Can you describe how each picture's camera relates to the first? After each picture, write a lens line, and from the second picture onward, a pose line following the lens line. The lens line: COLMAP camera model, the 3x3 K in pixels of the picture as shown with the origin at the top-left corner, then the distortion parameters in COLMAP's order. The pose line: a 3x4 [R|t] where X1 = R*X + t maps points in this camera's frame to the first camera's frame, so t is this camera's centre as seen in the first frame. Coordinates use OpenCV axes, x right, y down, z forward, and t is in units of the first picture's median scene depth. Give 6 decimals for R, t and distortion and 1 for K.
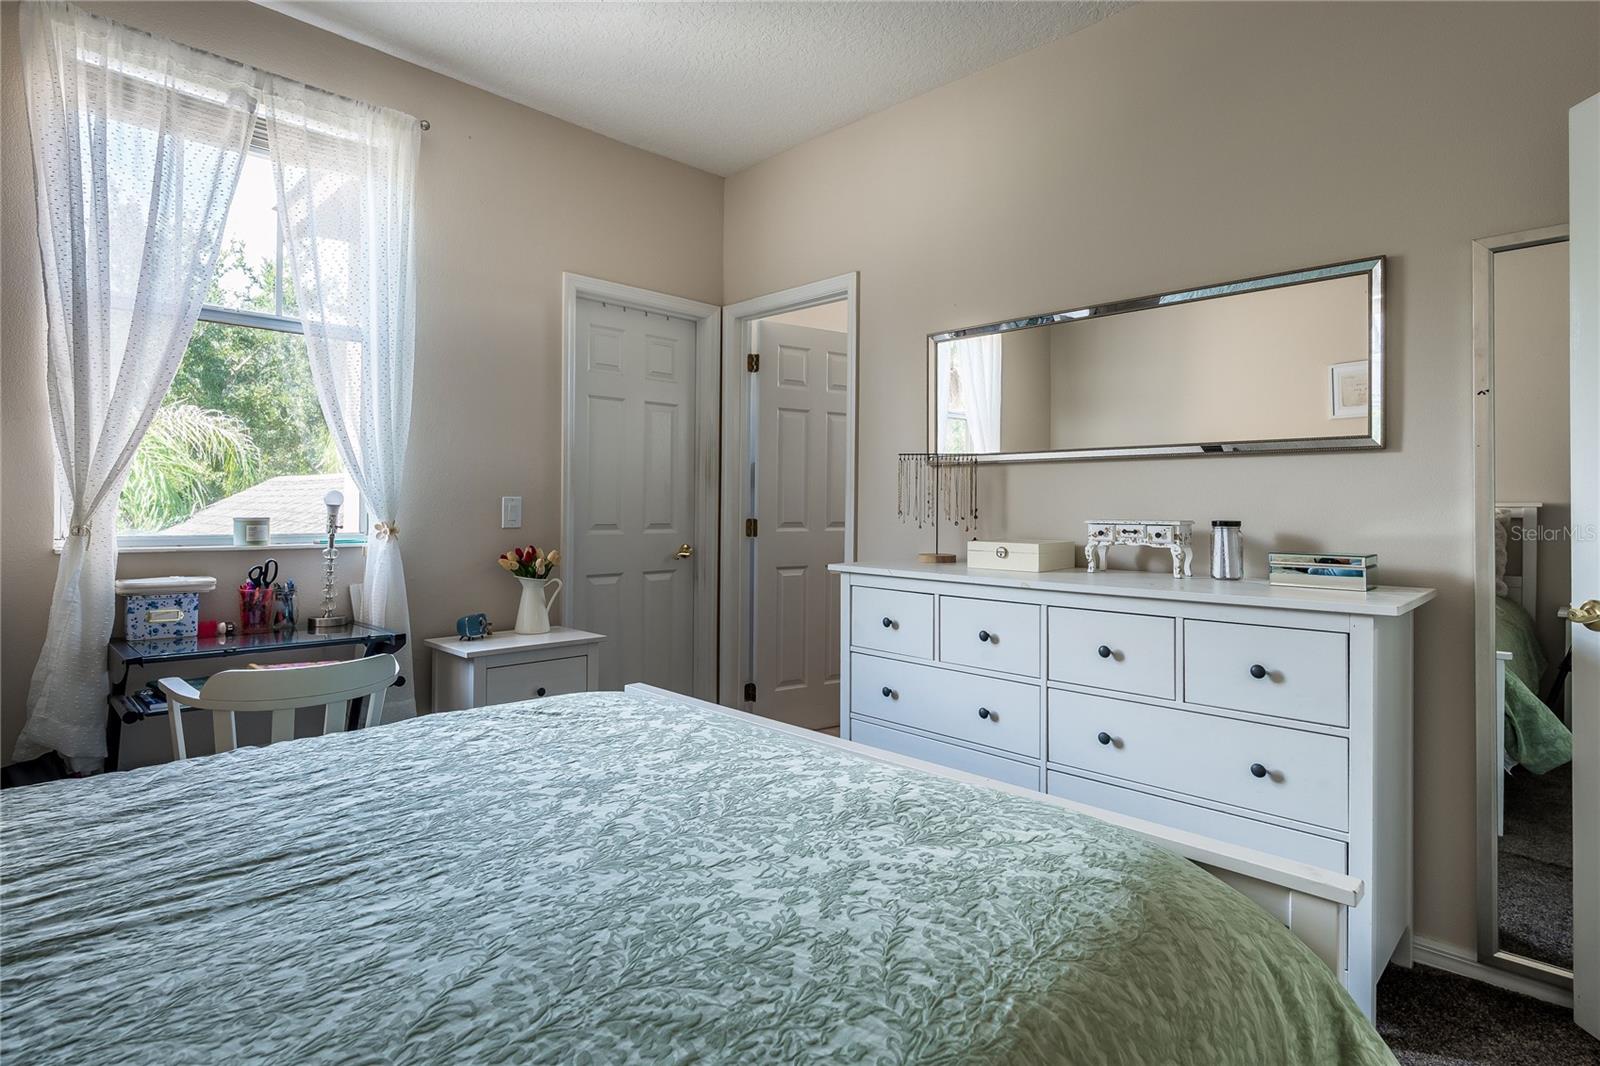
lens RADIAL K [[815.7, 0, 798.6], [0, 815.7, 502.2], [0, 0, 1]] dist [-0.000646, -0.000553]
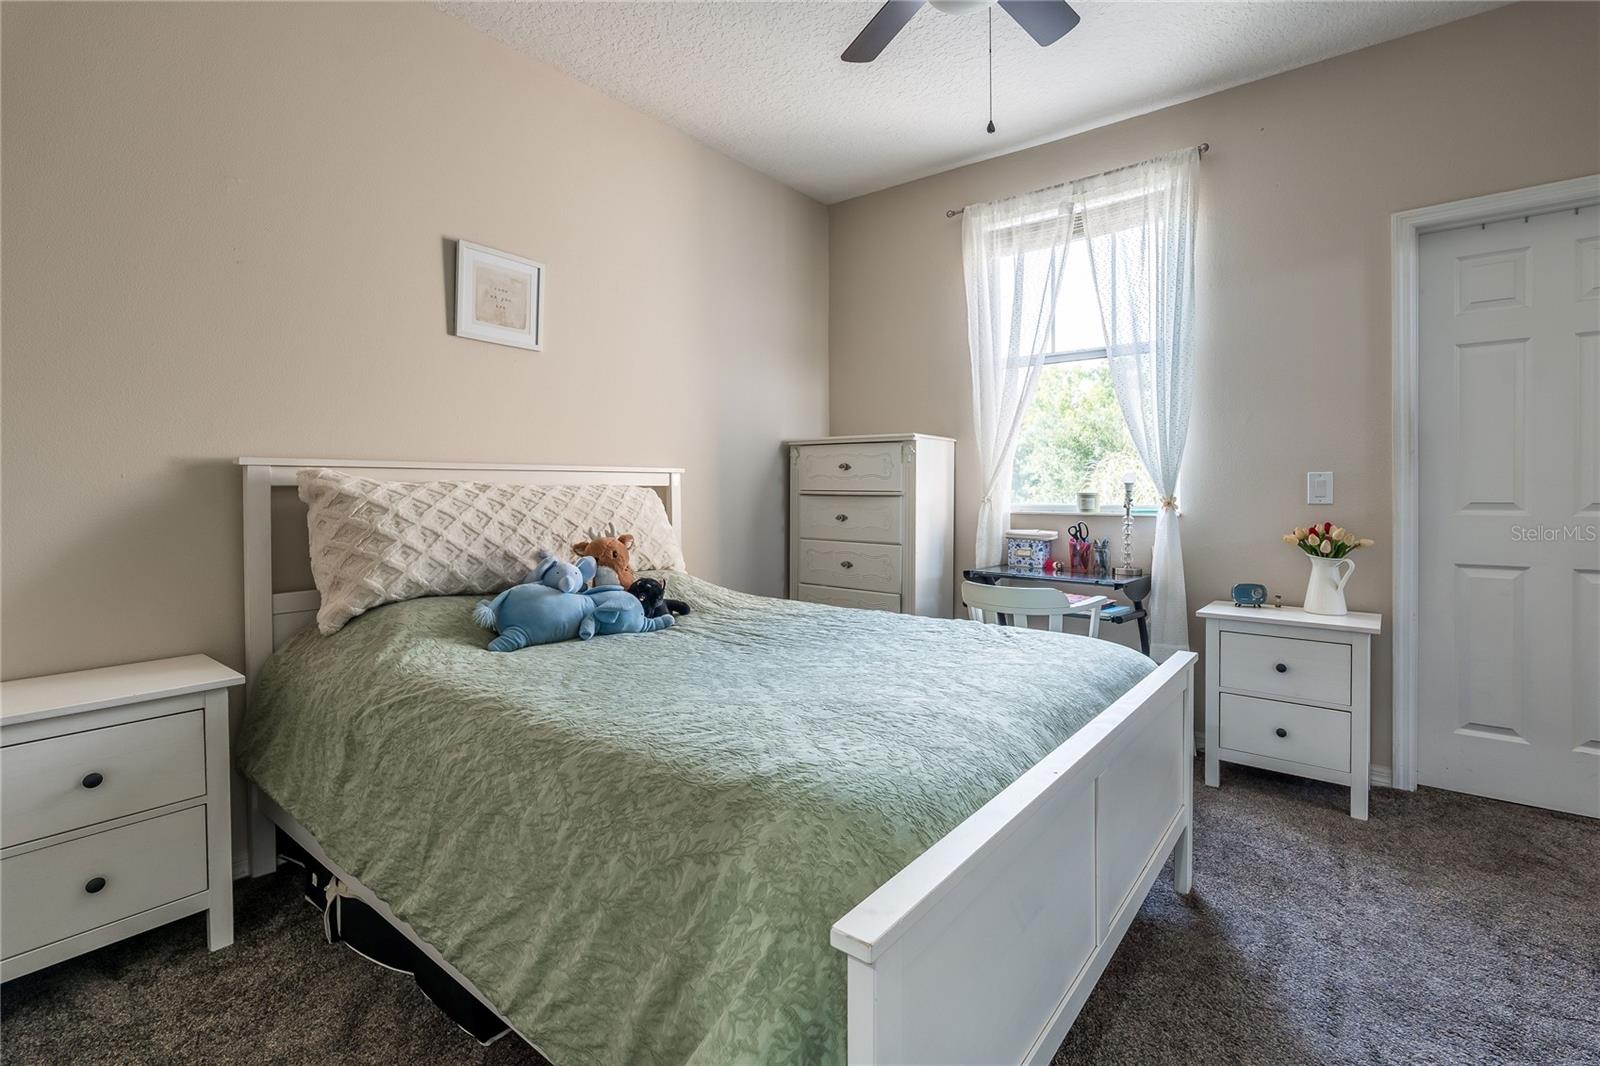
lens RADIAL K [[735.7, 0, 798.3], [0, 735.7, 497.5], [0, 0, 1]] dist [-0.000028, 0.000074]
pose [[0.115952, 0.002380, -0.993252, 0.570251], [0.009029, 0.999953, 0.003450, 0.019145], [0.993214, -0.009368, 0.115926, 0.358946]]
